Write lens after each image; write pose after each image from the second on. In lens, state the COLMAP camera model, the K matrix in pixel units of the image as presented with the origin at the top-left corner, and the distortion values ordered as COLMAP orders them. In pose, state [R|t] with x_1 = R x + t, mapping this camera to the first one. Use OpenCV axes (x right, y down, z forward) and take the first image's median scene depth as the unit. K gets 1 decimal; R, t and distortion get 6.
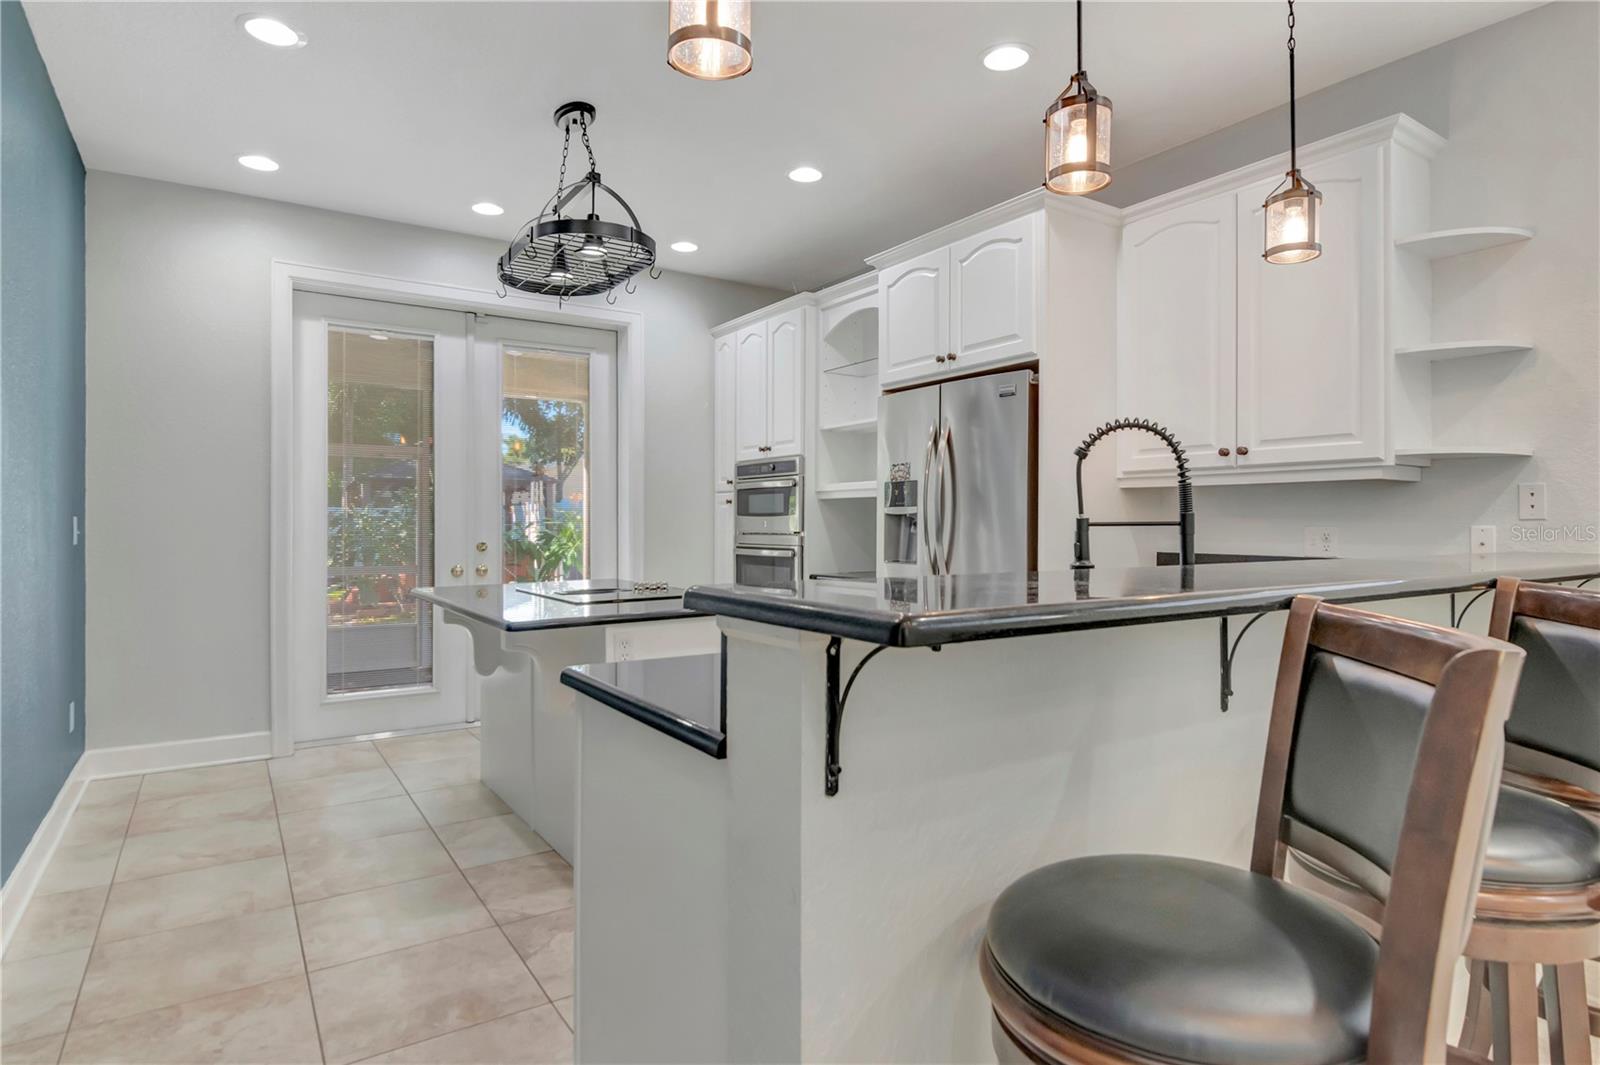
lens RADIAL K [[860.7, 0, 815.7], [0, 860.7, 536.6], [0, 0, 1]] dist [-0.010624, -0.001723]
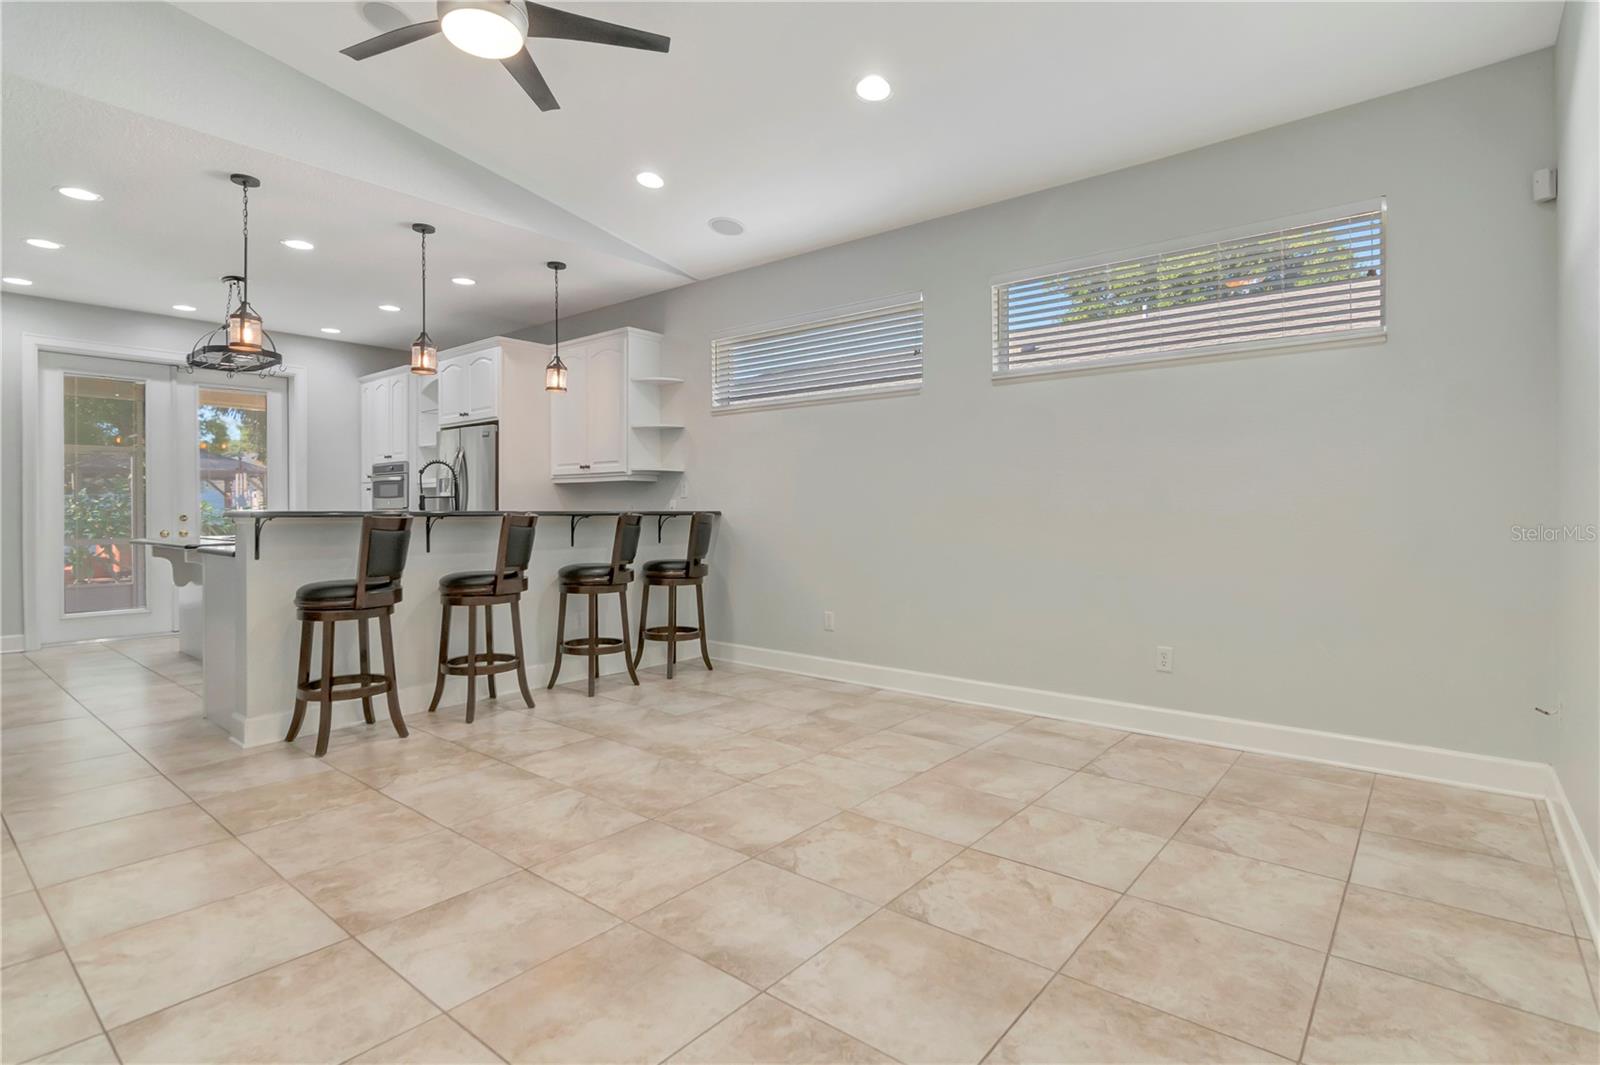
lens RADIAL K [[780.9, 0, 810.8], [0, 780.9, 523.1], [0, 0, 1]] dist [-0.002502, -0.005880]
pose [[0.959148, -0.005779, 0.282845, 0.347053], [0.005698, 0.999983, 0.001108, 0.031624], [-0.282846, 0.000549, 0.959165, -0.768174]]
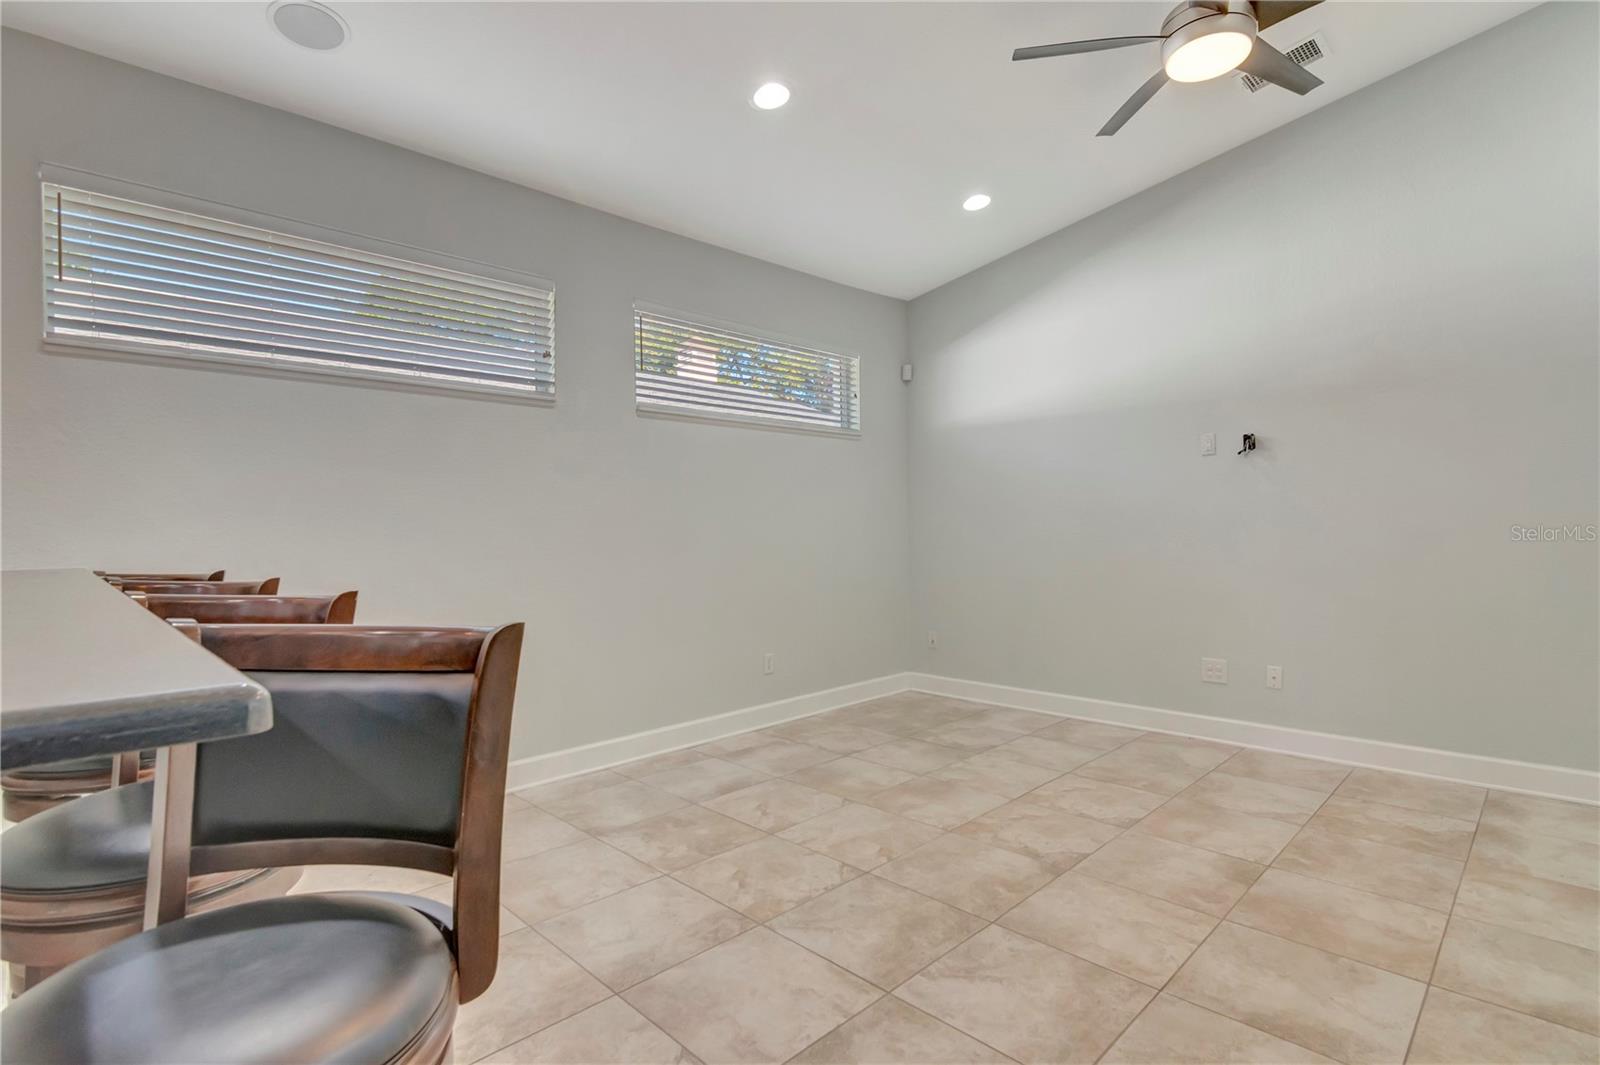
lens RADIAL K [[780.9, 0, 801.2], [0, 780.9, 537.1], [0, 0, 1]] dist [-0.002502, -0.005880]
pose [[-0.181581, -0.007596, 0.983347, -0.108045], [0.028926, 0.999496, 0.013062, -0.002420], [-0.982951, 0.030816, -0.181269, 0.114650]]
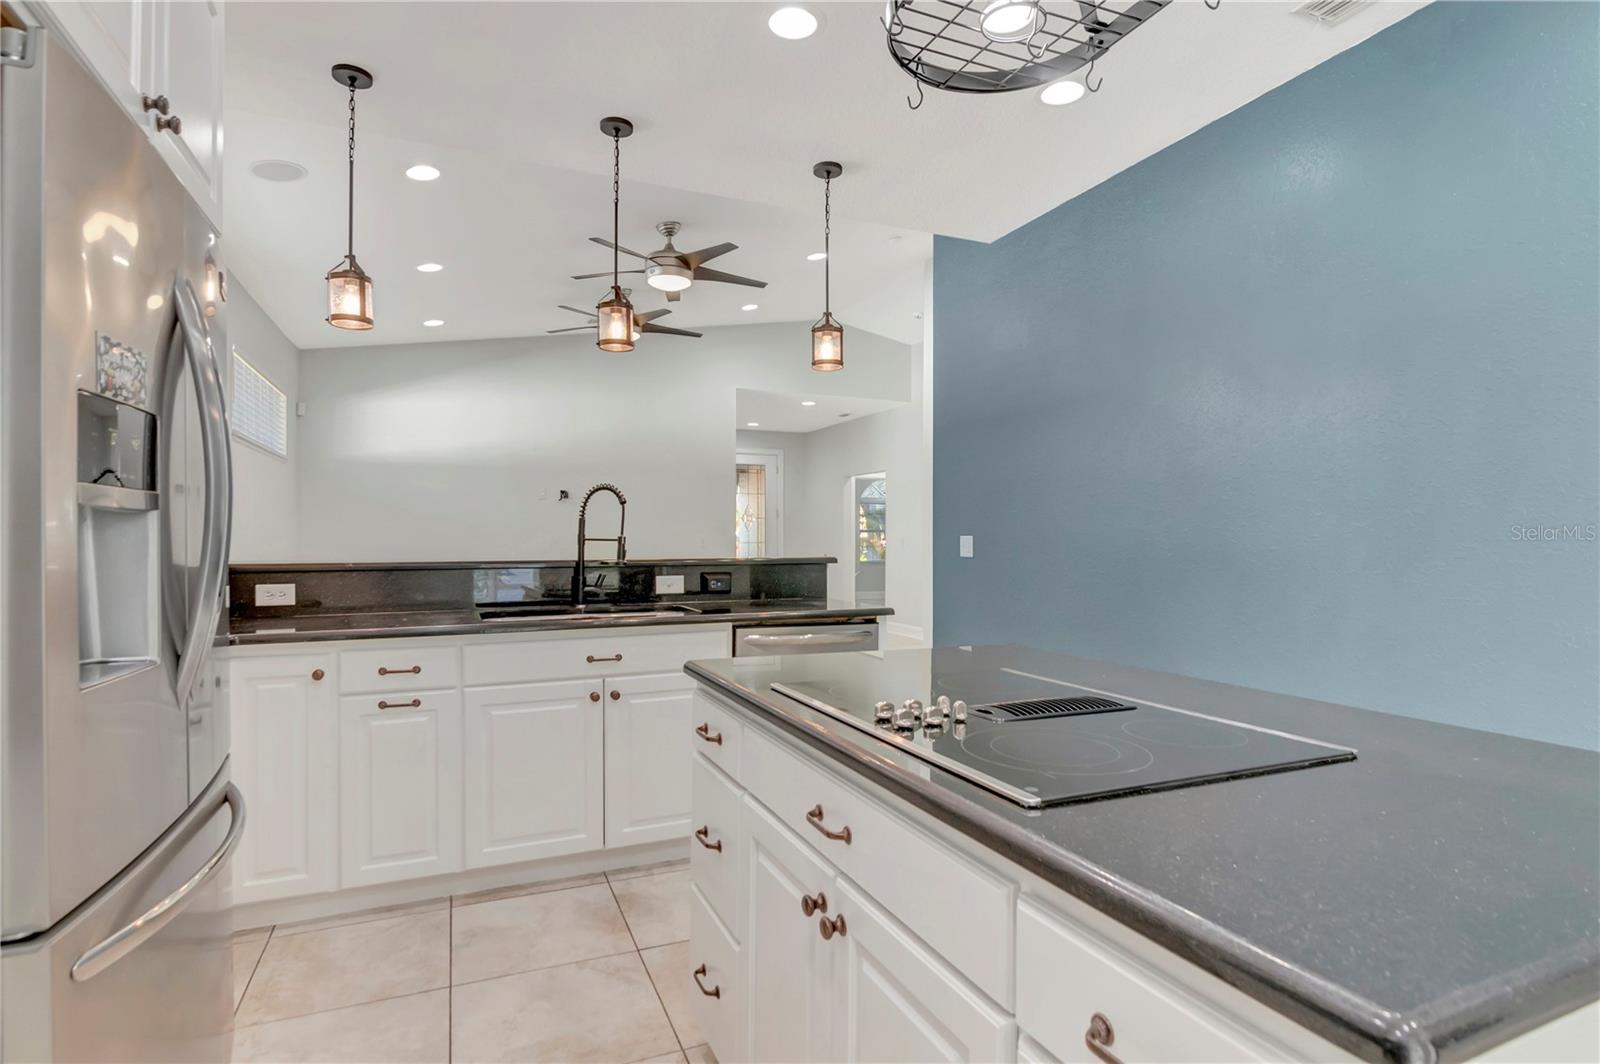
lens RADIAL K [[826.4, 0, 805.4], [0, 826.4, 525.8], [0, 0, 1]] dist [-0.004449, -0.004440]
pose [[-0.981942, 0.002888, 0.189158, -0.170934], [0.003182, 0.999994, 0.001253, -0.018354], [-0.189153, 0.001832, -0.981946, 1.142689]]
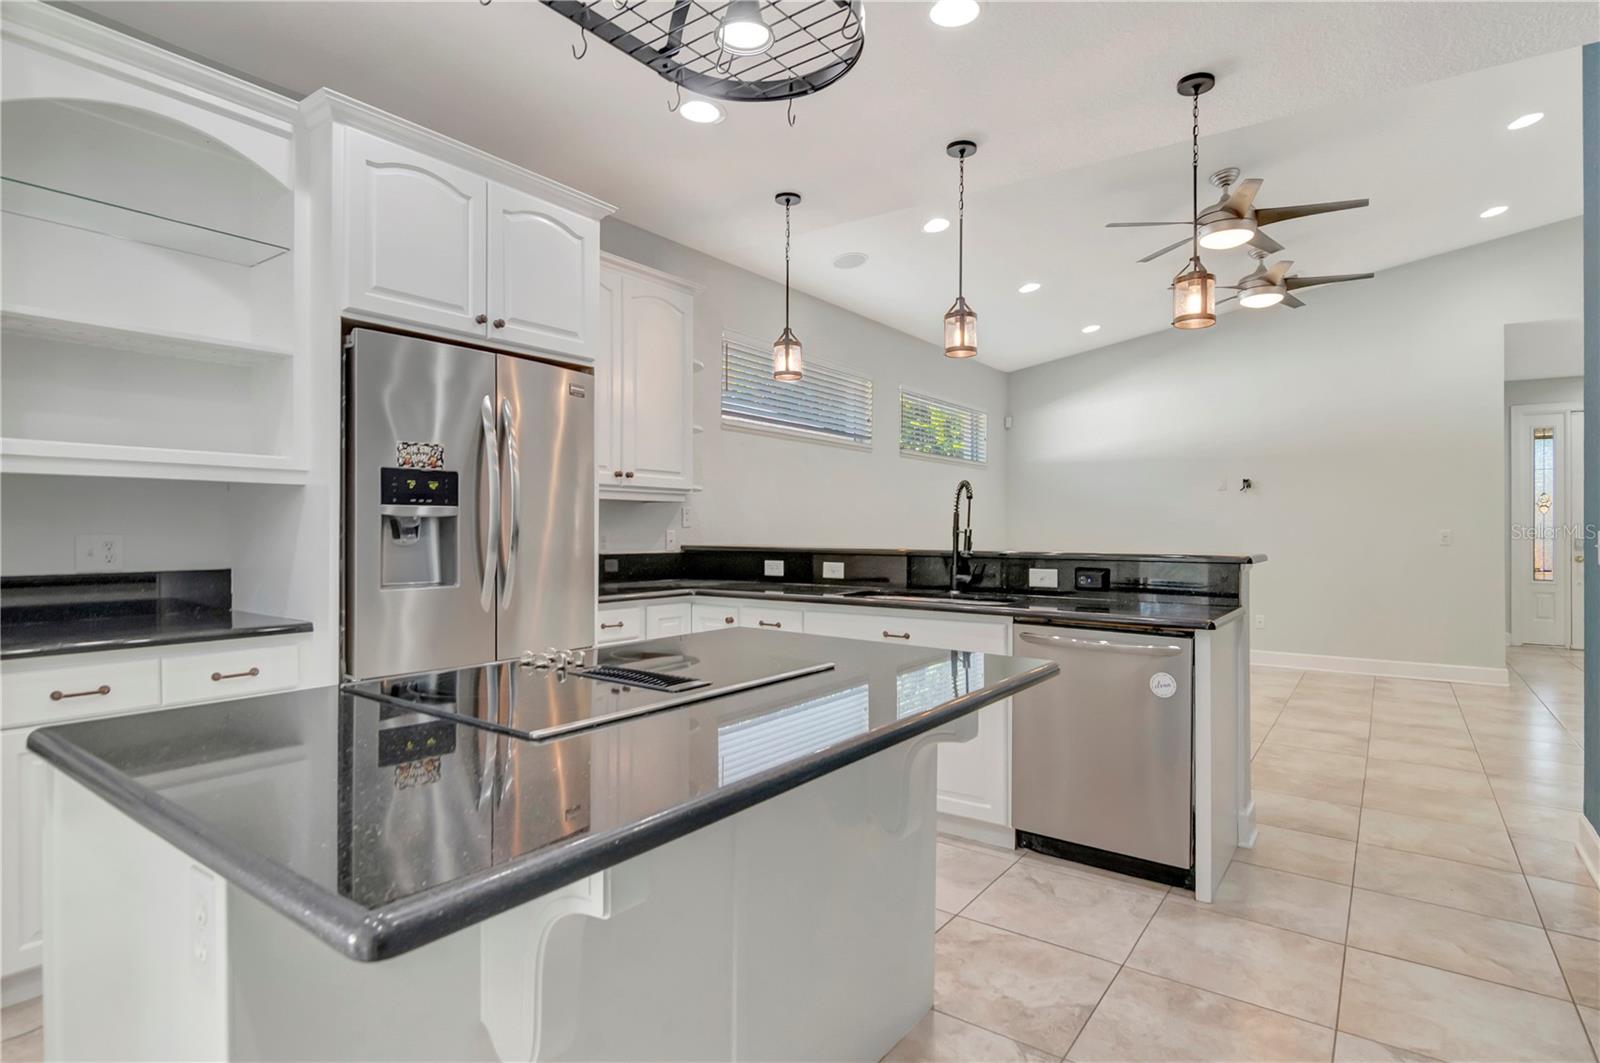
lens RADIAL K [[826.4, 0, 798.3], [0, 826.4, 533.5], [0, 0, 1]] dist [-0.004449, -0.004440]
pose [[-0.337792, -0.007488, 0.941191, -0.573827], [0.011187, 0.999866, 0.011970, -0.015658], [-0.941154, 0.014573, -0.337663, 0.859748]]
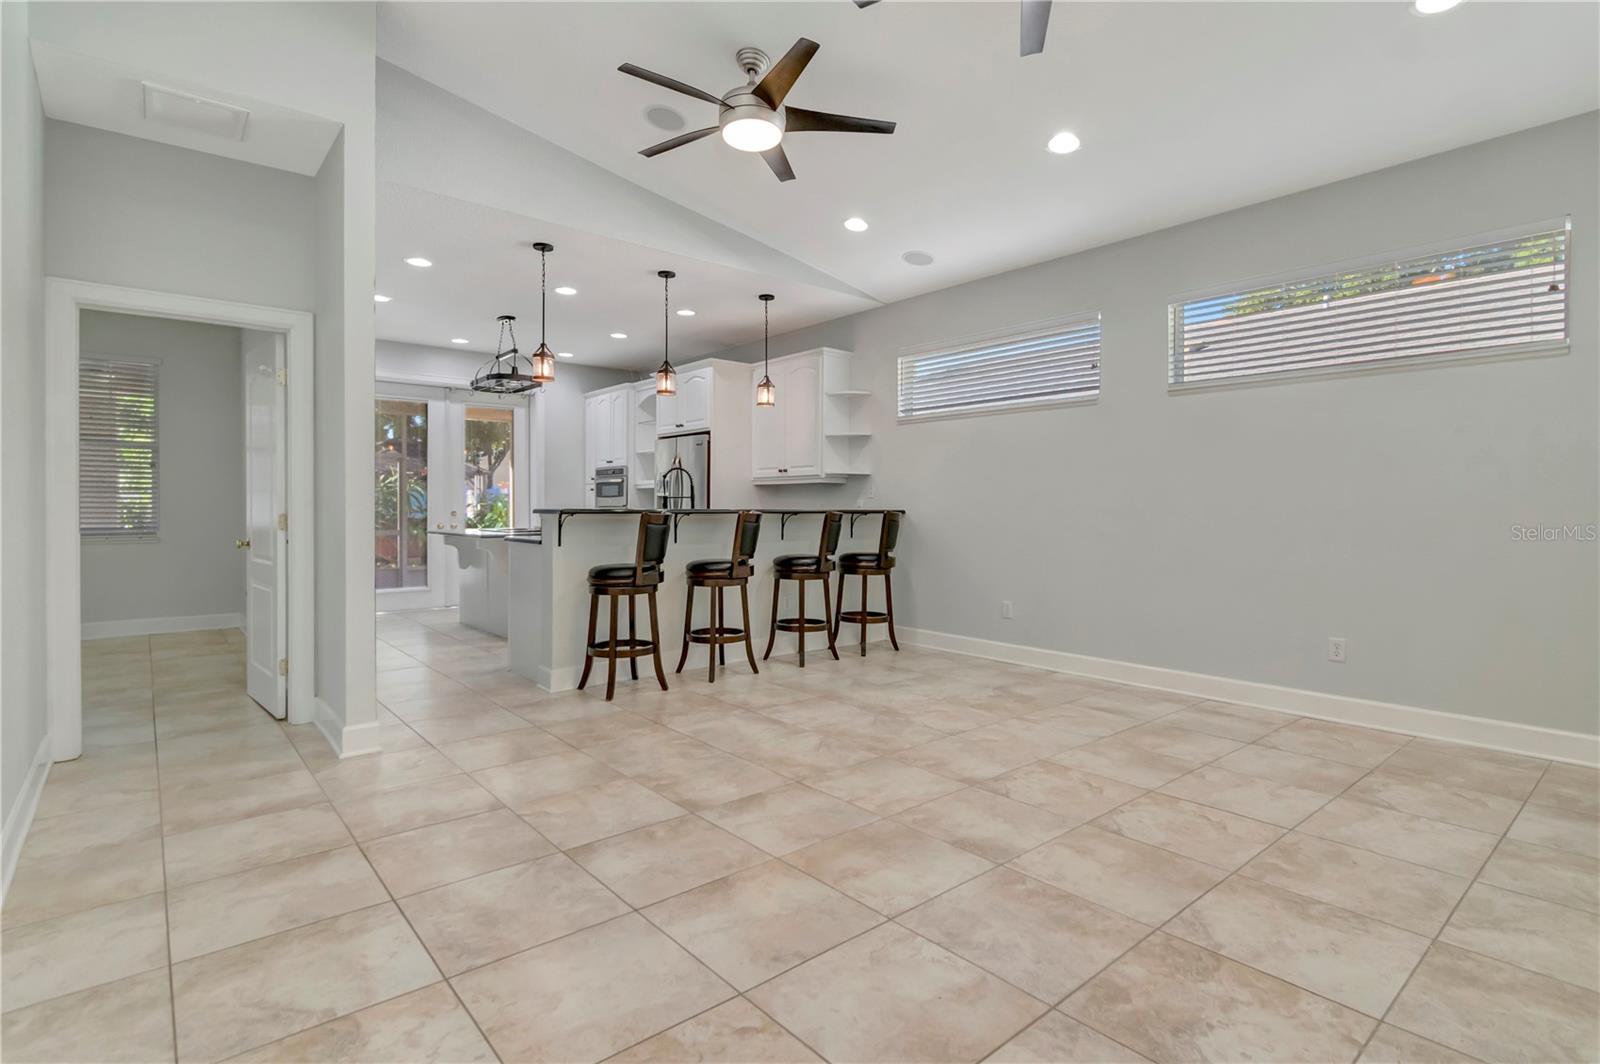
lens RADIAL K [[780.9, 0, 816.1], [0, 780.9, 524.8], [0, 0, 1]] dist [-0.002502, -0.005880]
pose [[0.993895, 0.001358, 0.110318, 0.243215], [-0.001902, 0.999987, 0.004822, 0.033001], [-0.110310, -0.005003, 0.993885, -0.907736]]
